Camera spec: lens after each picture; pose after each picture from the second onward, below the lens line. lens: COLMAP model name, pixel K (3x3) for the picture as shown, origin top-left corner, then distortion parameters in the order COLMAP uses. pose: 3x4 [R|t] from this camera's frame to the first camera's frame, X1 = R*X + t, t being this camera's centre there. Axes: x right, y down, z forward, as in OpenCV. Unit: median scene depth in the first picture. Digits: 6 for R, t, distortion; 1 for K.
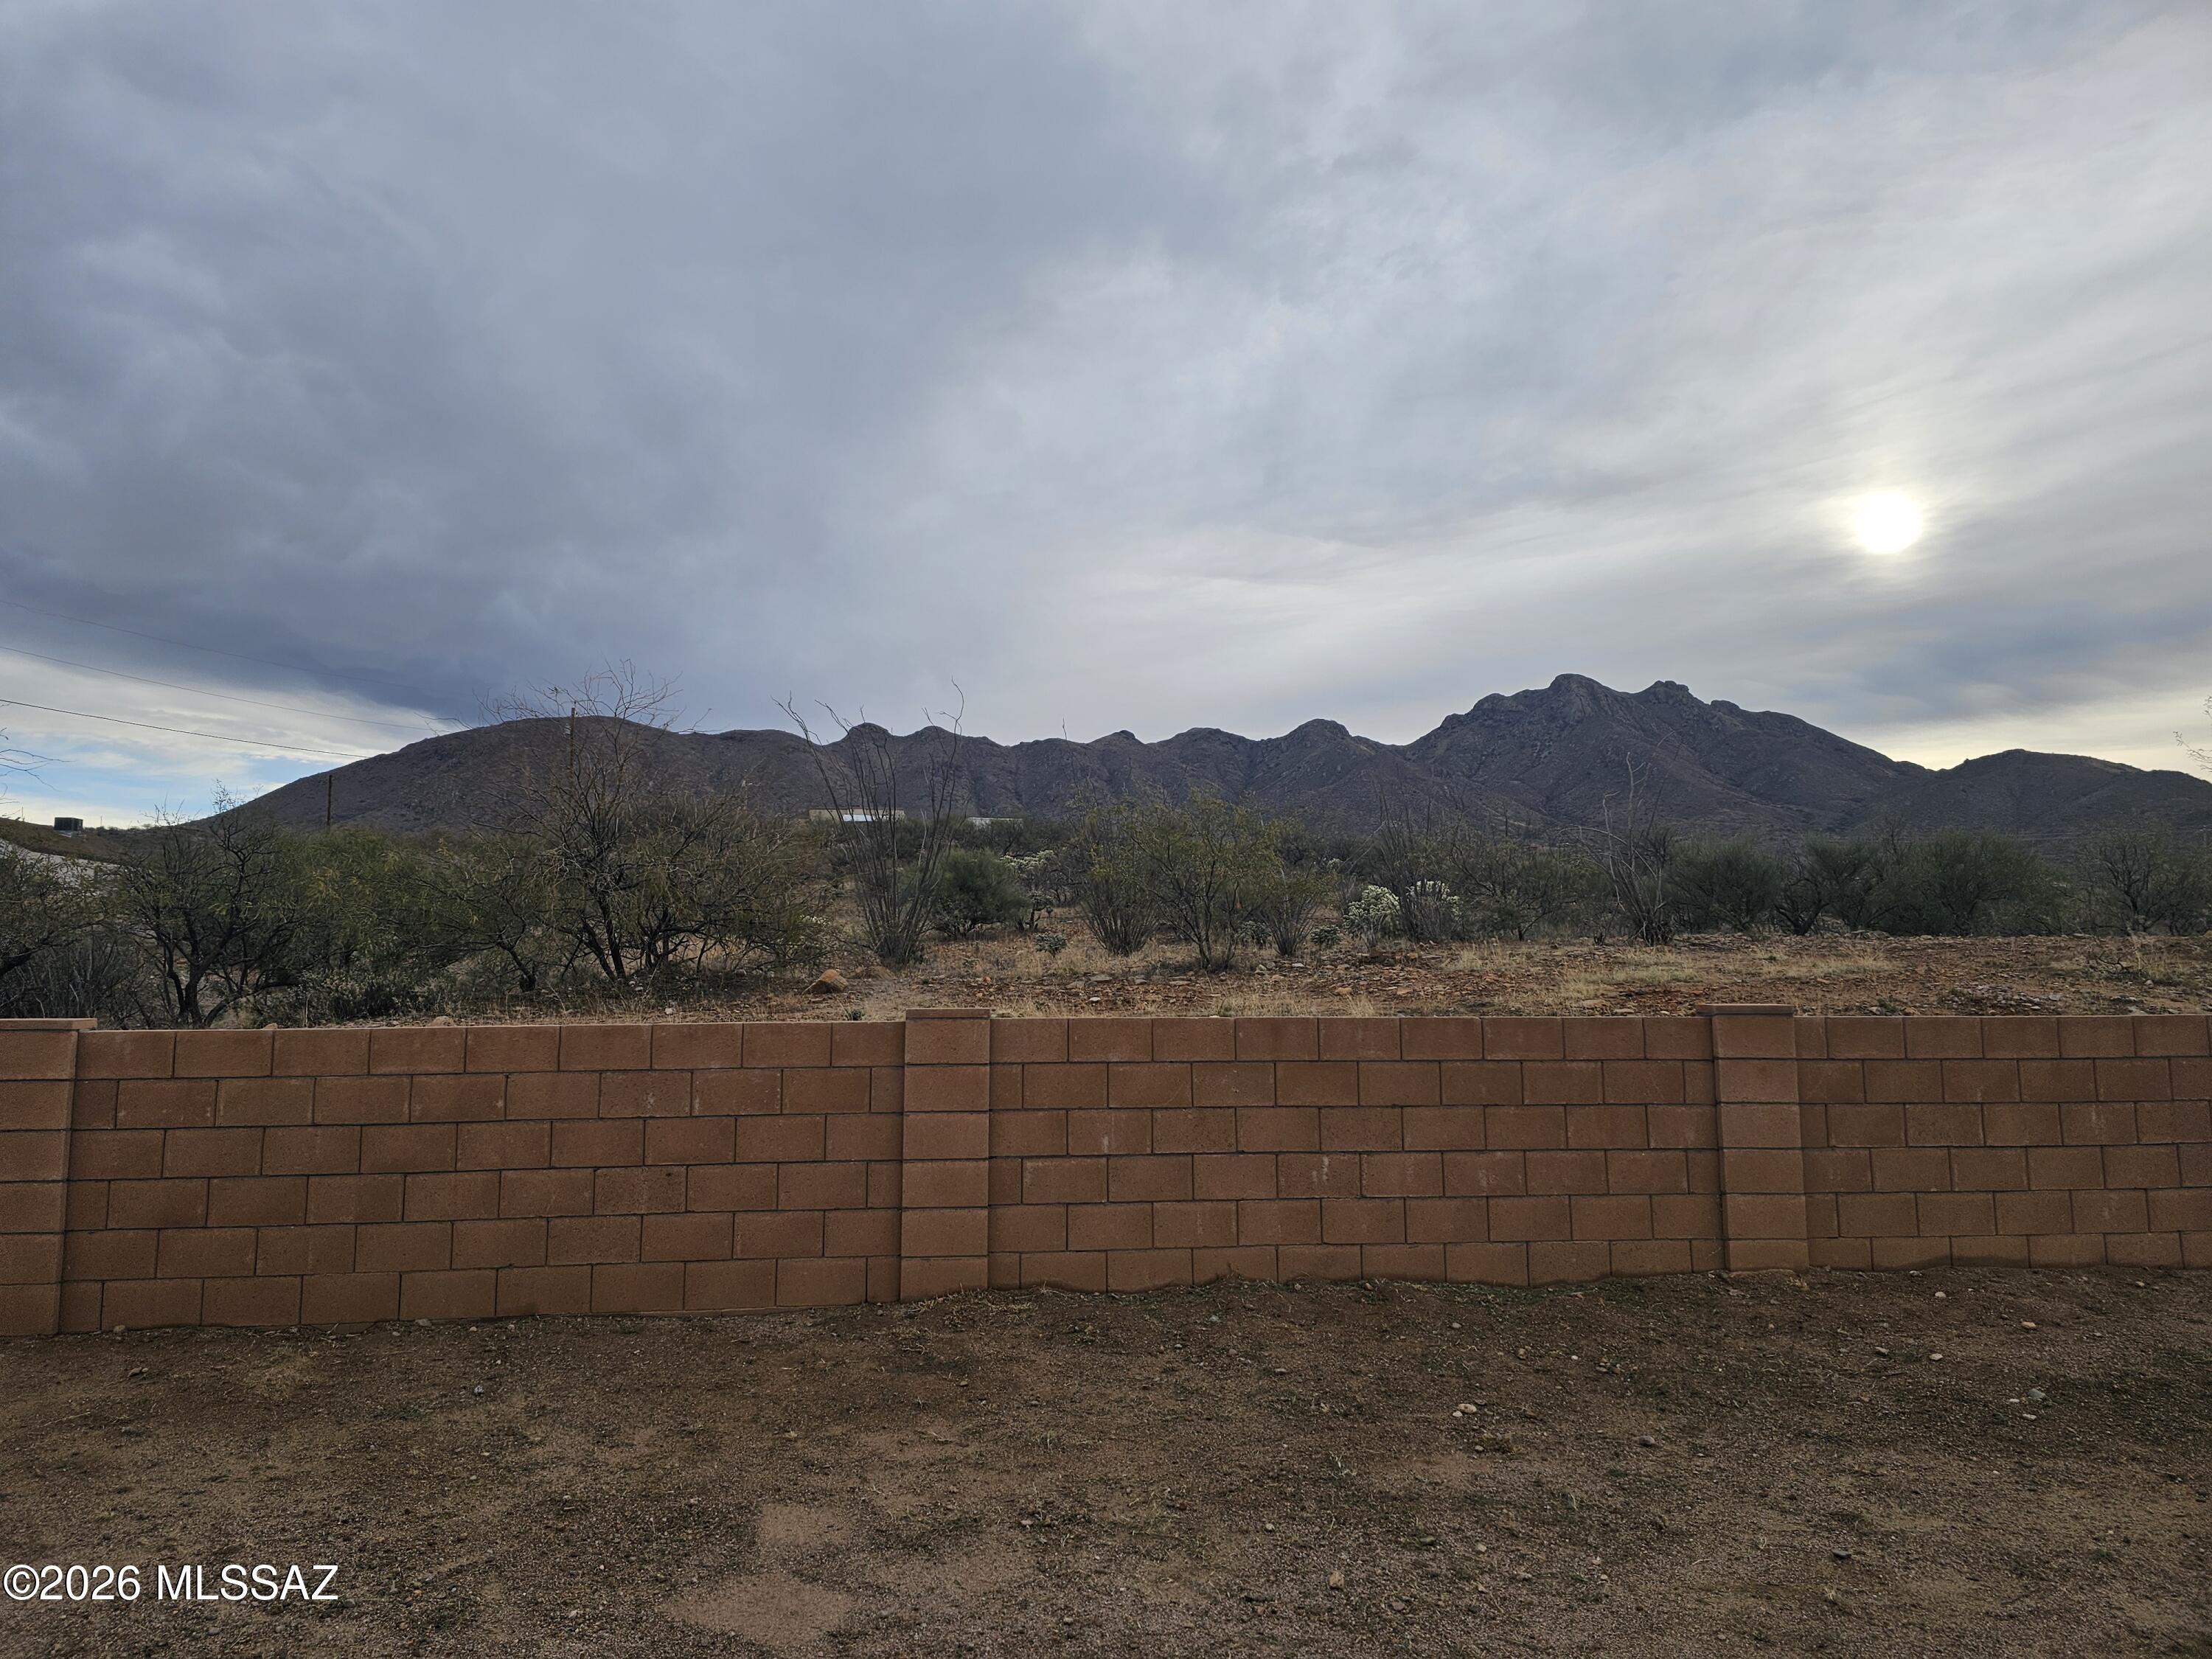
lens RADIAL K [[1465.1, 0, 1094.4], [0, 1465.1, 828.6], [0, 0, 1]] dist [0.059768, -0.044216]
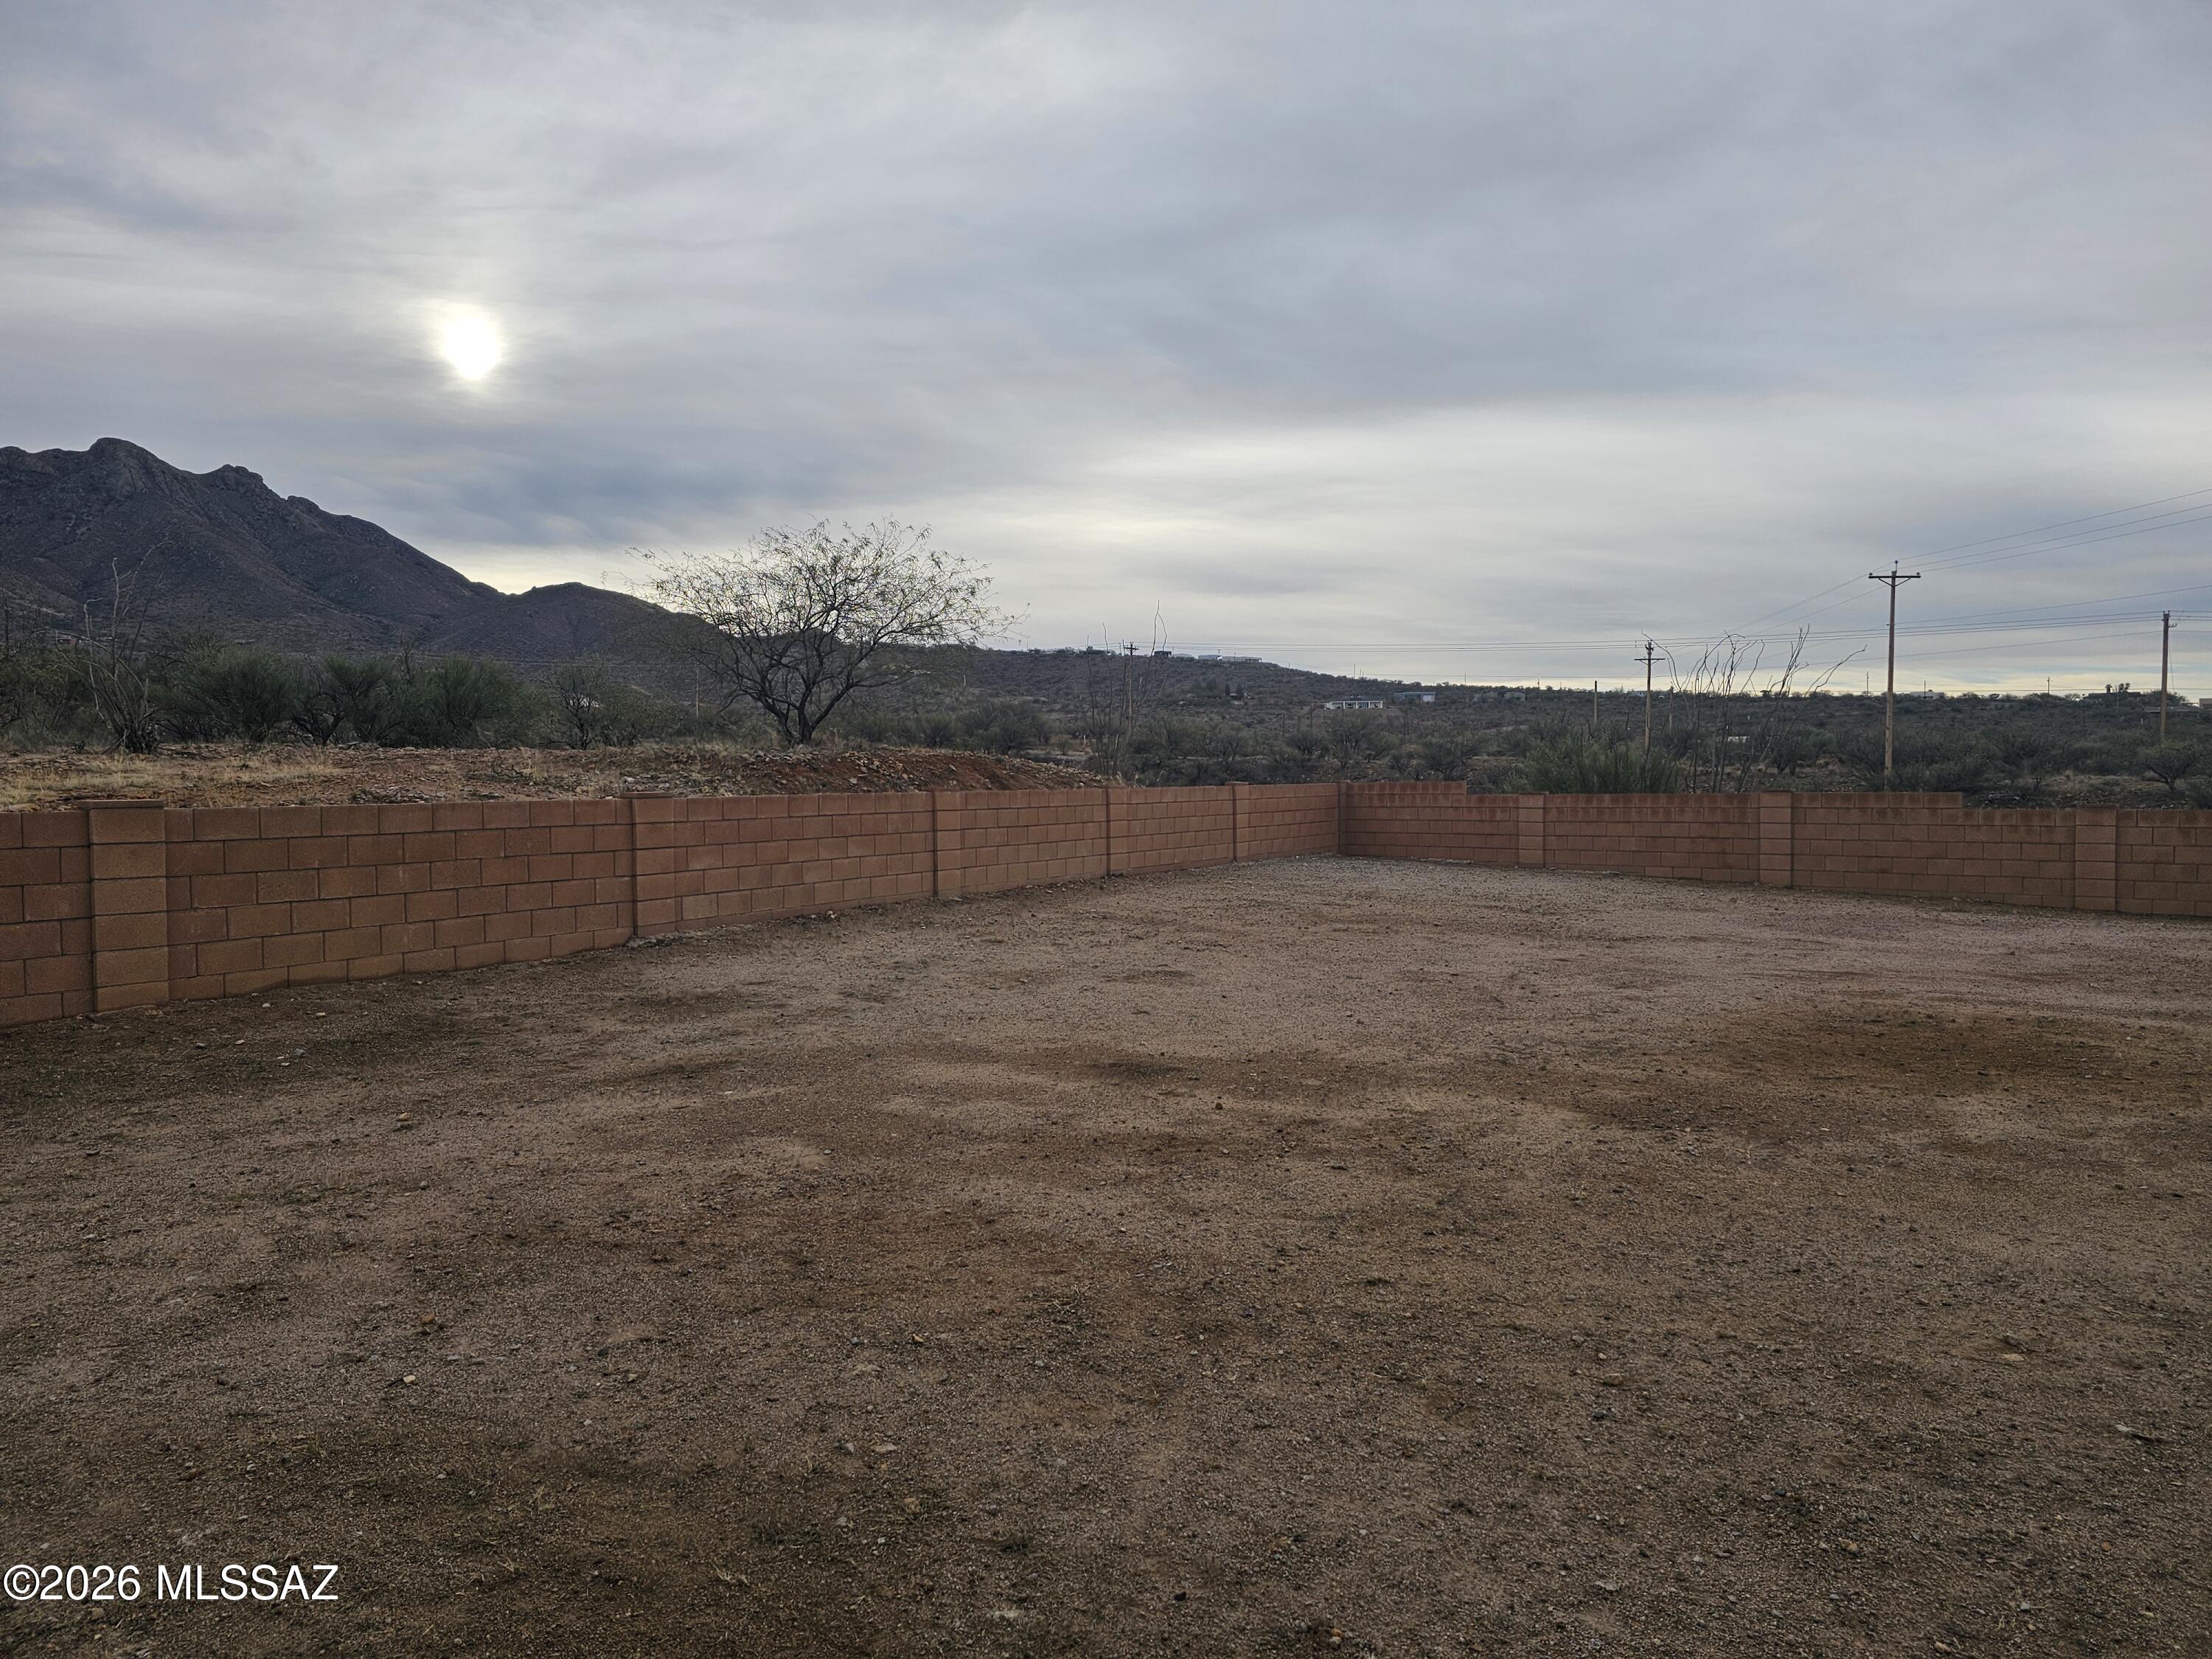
lens RADIAL K [[1465.1, 0, 1094.4], [0, 1465.1, 828.6], [0, 0, 1]] dist [0.059768, -0.044216]
pose [[0.628990, -0.030630, 0.776810, -0.004987], [-0.067941, 0.993235, 0.094176, -0.010889], [-0.774439, -0.112013, 0.622654, -0.149639]]
